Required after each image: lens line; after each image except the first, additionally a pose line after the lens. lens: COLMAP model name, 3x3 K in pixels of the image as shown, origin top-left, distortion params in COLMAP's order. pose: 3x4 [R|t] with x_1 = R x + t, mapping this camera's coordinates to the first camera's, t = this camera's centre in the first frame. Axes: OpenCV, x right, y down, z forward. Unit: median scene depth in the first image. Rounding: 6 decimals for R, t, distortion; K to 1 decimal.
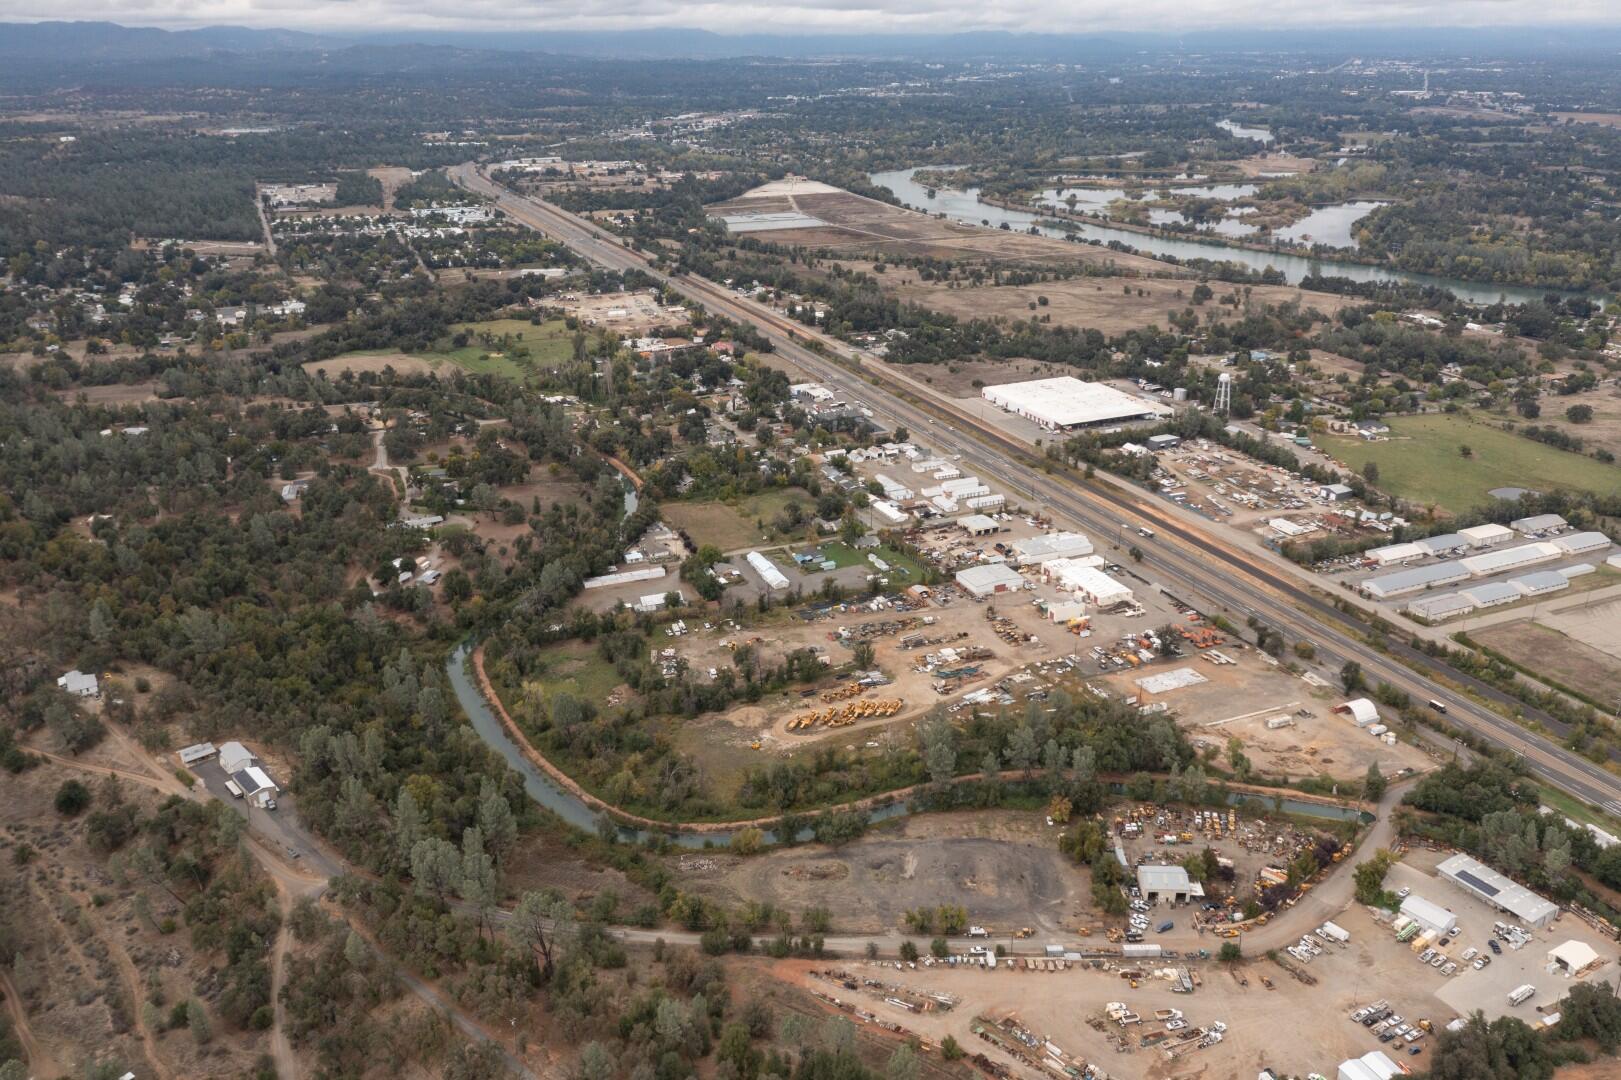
lens RADIAL K [[1273.4, 0, 836.0], [0, 1273.4, 540.6], [0, 0, 1]] dist [-0.006036, 0.011112]
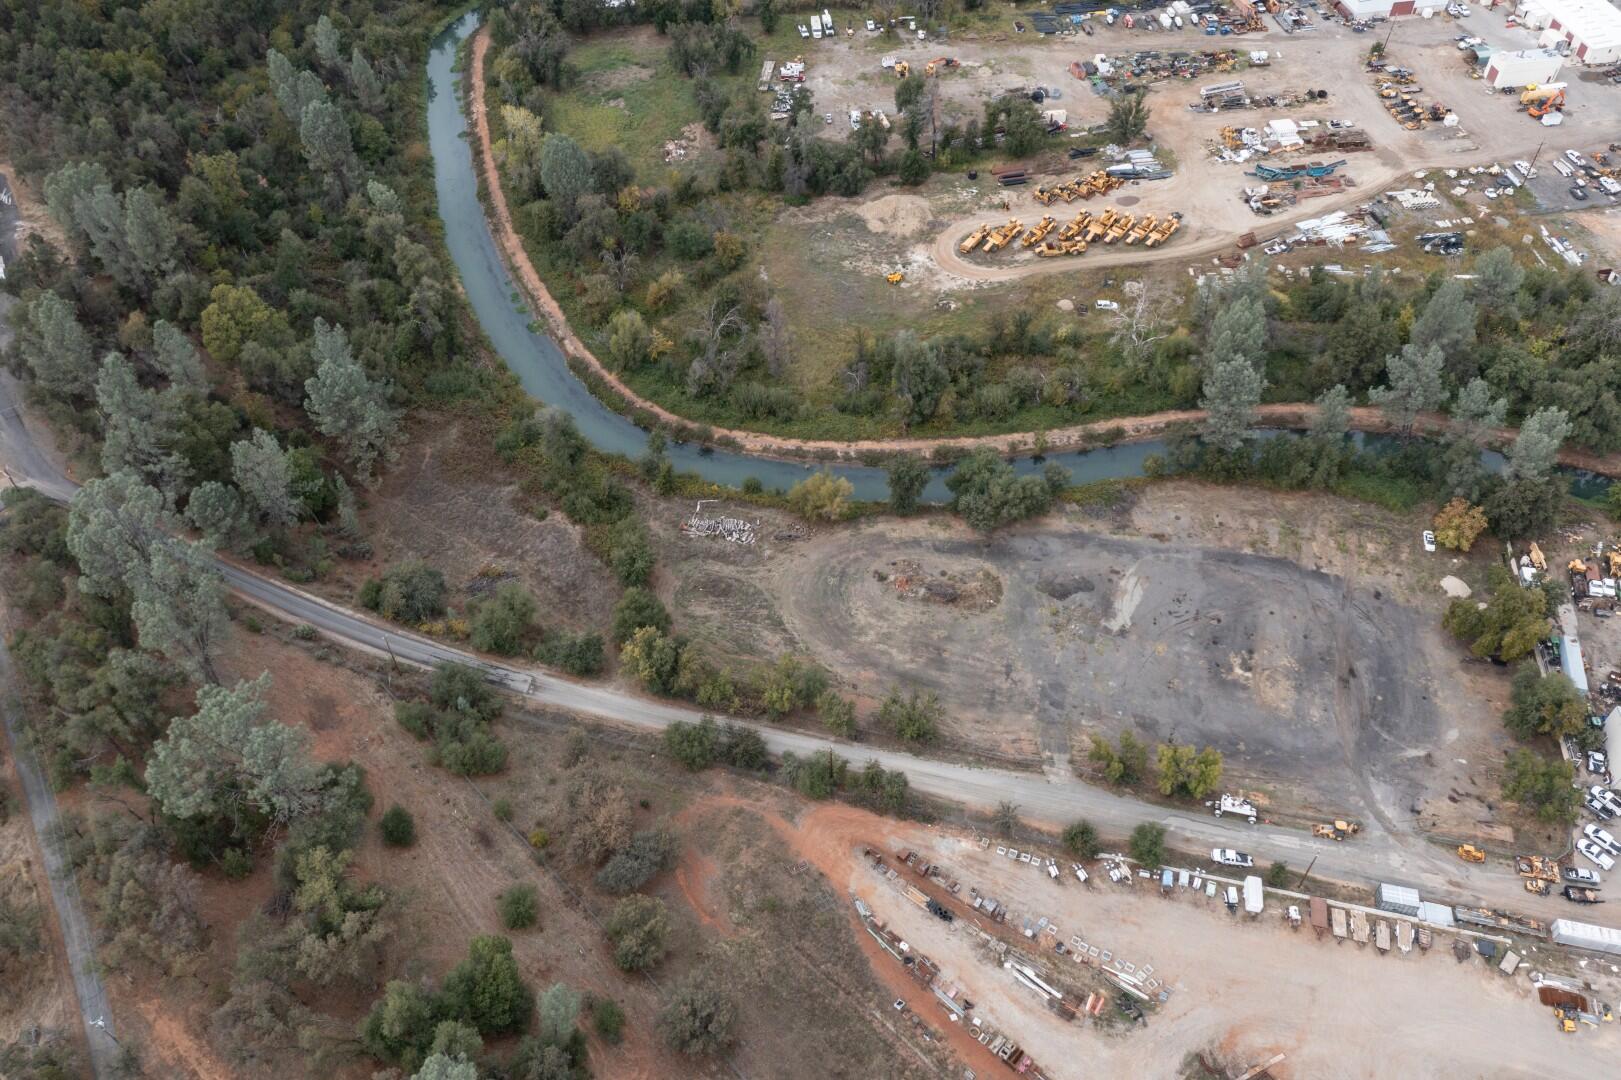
lens RADIAL K [[1273.4, 0, 836.0], [0, 1273.4, 540.6], [0, 0, 1]] dist [-0.006036, 0.011112]
pose [[0.973211, 0.172701, -0.151775, 0.015390], [-0.084607, 0.882821, 0.462026, 0.008404], [0.213783, -0.436808, 0.873783, 0.447142]]
